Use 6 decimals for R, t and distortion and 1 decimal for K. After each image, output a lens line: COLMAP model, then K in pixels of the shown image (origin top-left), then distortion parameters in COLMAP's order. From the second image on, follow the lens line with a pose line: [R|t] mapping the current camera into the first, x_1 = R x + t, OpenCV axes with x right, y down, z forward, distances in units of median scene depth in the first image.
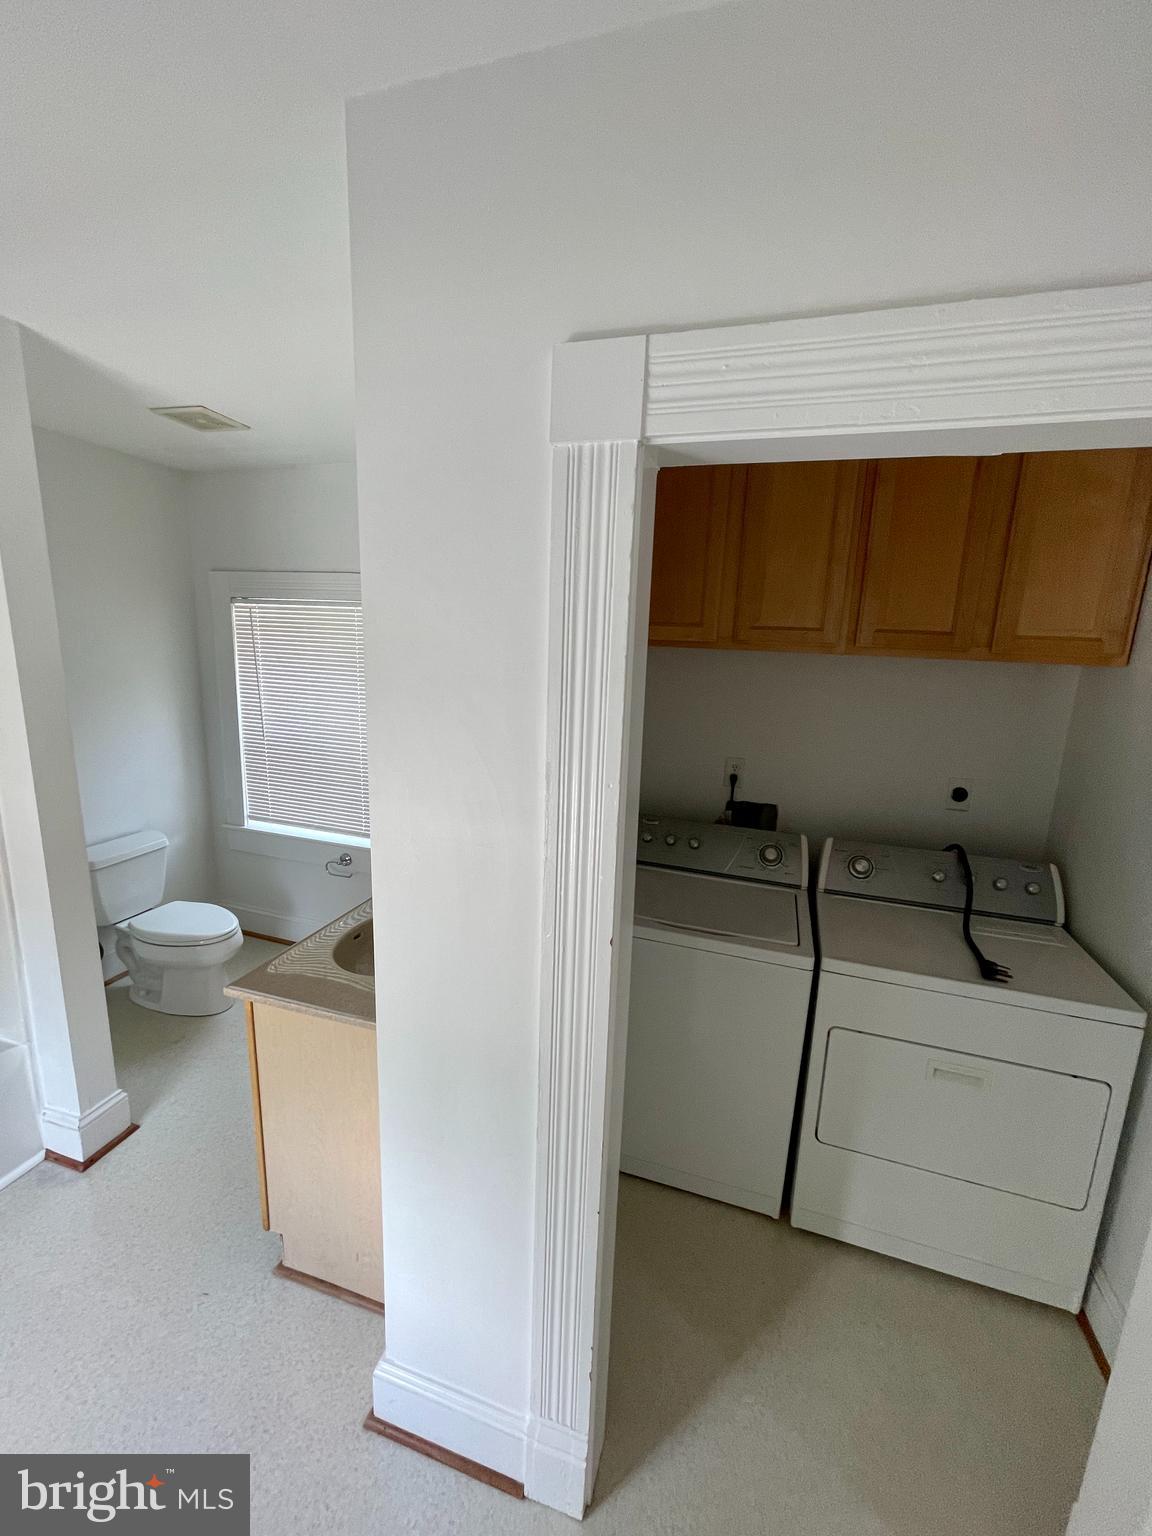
lens RADIAL K [[619.3, 0, 575.4], [0, 619.3, 763.1], [0, 0, 1]] dist [0.005076, -0.002209]
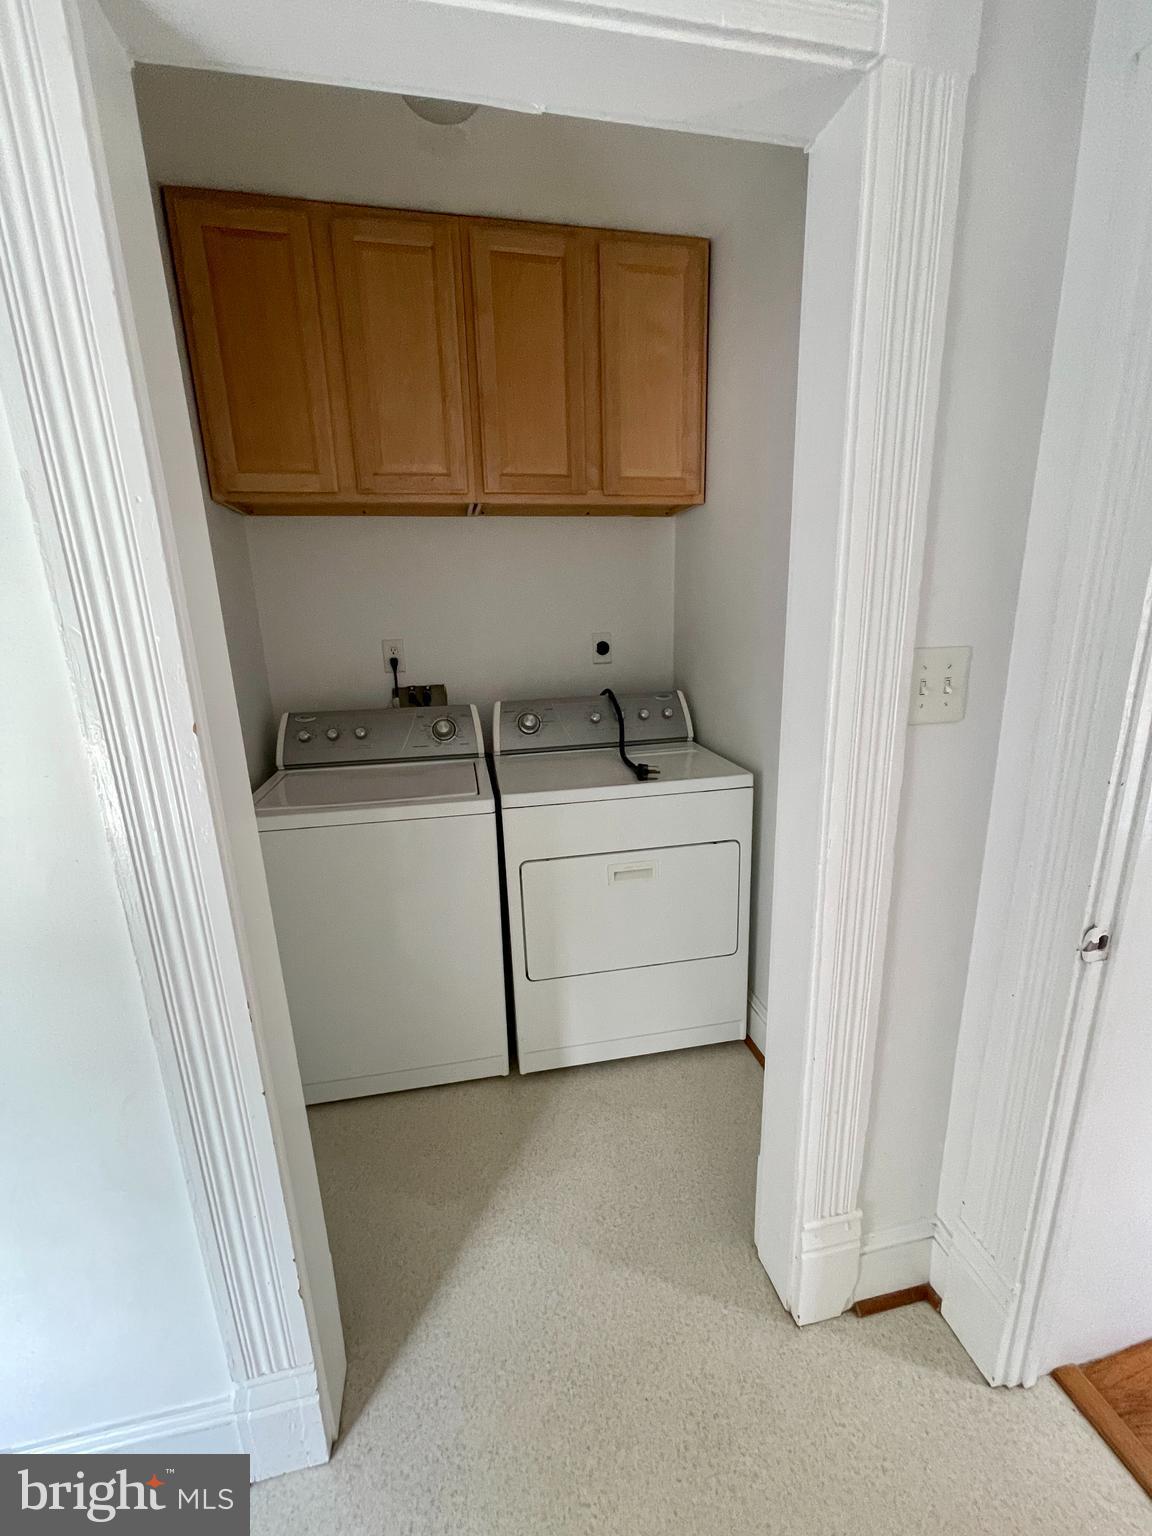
lens RADIAL K [[619.3, 0, 572.9], [0, 619.3, 769.0], [0, 0, 1]] dist [0.005076, -0.002209]
pose [[0.876248, -0.179941, 0.447002, 0.059695], [0.157264, 0.983656, 0.087691, 0.178269], [-0.455475, -0.006542, 0.890225, 0.069429]]
